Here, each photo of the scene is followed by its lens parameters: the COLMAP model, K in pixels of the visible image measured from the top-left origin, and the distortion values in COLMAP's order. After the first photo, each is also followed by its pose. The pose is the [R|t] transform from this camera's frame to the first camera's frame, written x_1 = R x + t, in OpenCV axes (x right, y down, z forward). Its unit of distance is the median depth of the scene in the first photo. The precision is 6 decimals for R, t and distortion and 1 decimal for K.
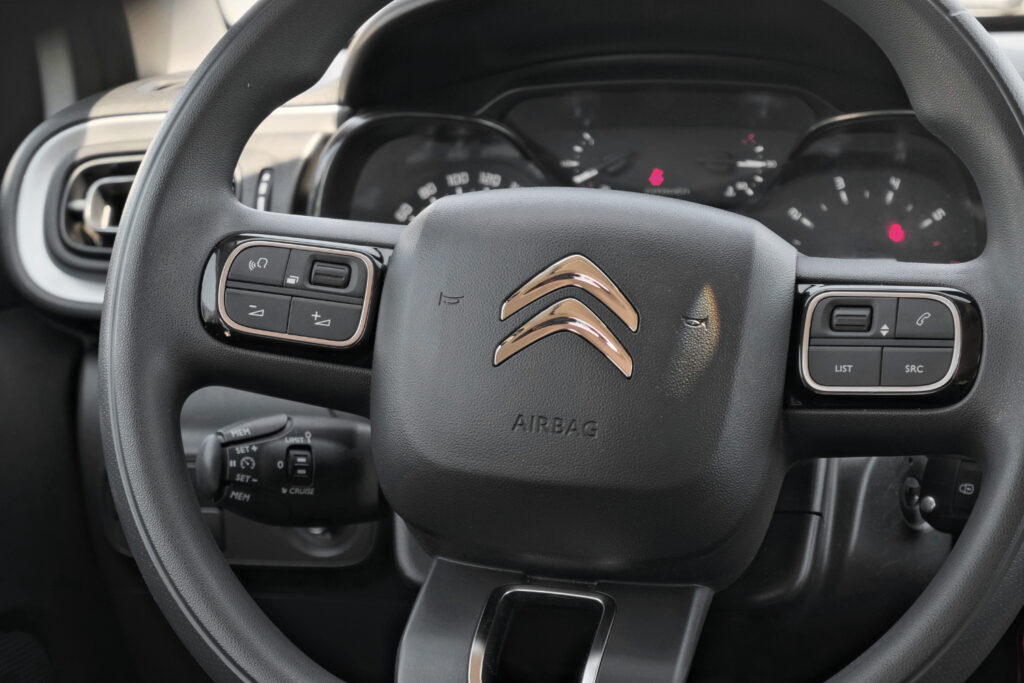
lens RADIAL K [[1926.5, 0, 512.8], [0, 1926.5, 340.5], [0, 0, 1]] dist [-0.125809, 0.000000]
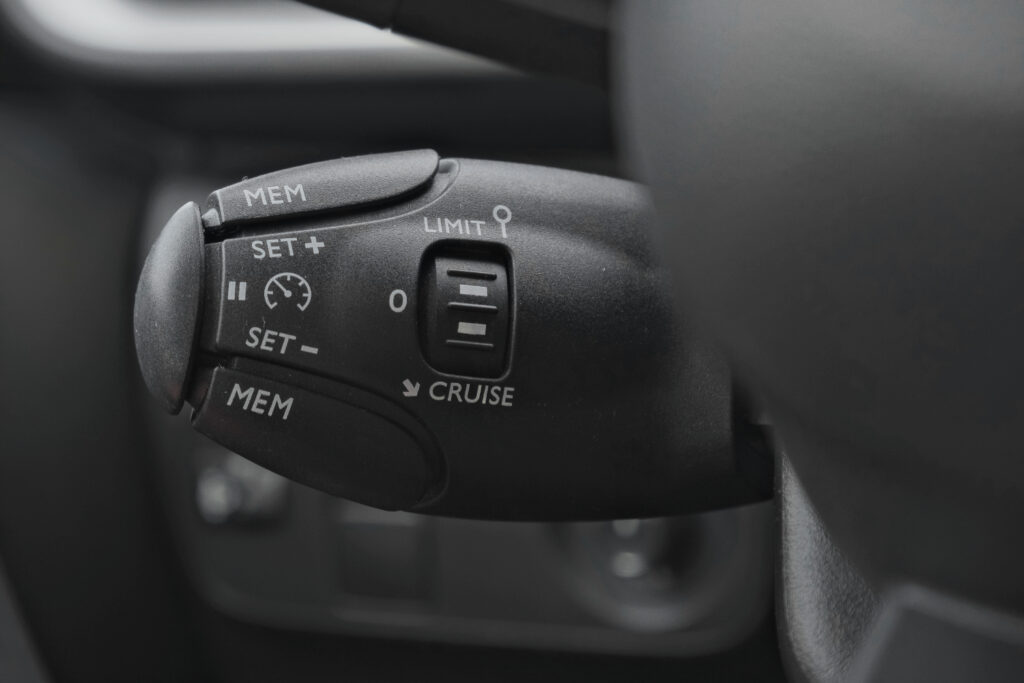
lens RADIAL K [[1926.5, 0, 512.0], [0, 1926.5, 341.2], [0, 0, 1]] dist [-0.125809, 0.000000]
pose [[0.975115, 0.005178, -0.221640, -0.037273], [-0.013966, 0.999176, -0.038097, 0.081856], [0.221260, 0.040244, 0.974384, 0.711301]]
